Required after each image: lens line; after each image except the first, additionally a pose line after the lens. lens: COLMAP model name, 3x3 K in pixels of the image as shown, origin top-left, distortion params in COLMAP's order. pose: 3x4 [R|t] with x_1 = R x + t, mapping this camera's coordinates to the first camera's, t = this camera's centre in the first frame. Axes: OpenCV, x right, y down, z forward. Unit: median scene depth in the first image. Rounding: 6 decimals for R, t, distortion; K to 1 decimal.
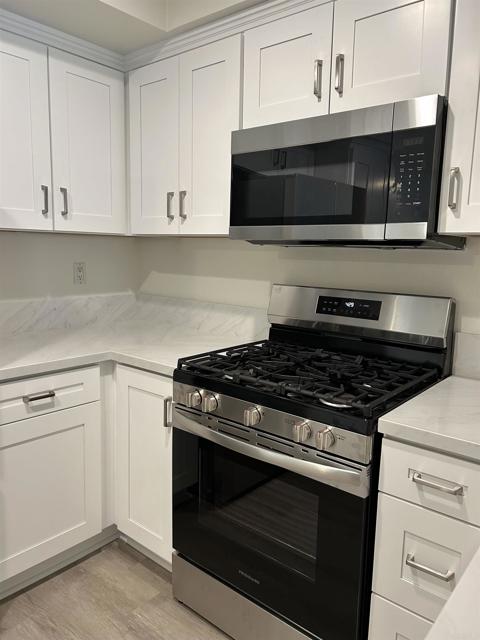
lens RADIAL K [[482.4, 0, 235.6], [0, 482.4, 320.4], [0, 0, 1]] dist [0.031675, -0.022836]
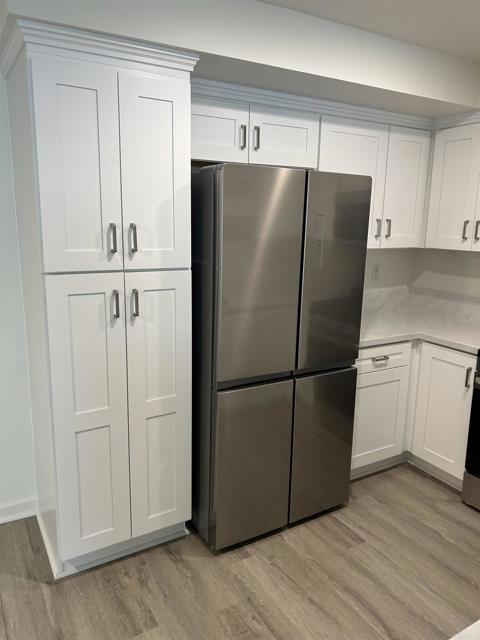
lens RADIAL K [[482.4, 0, 241.8], [0, 482.4, 314.7], [0, 0, 1]] dist [0.031675, -0.022836]
pose [[0.943465, 0.060837, -0.325841, -0.294084], [-0.046913, 0.997625, 0.050429, -0.039763], [0.328135, -0.032292, 0.944079, -0.567327]]
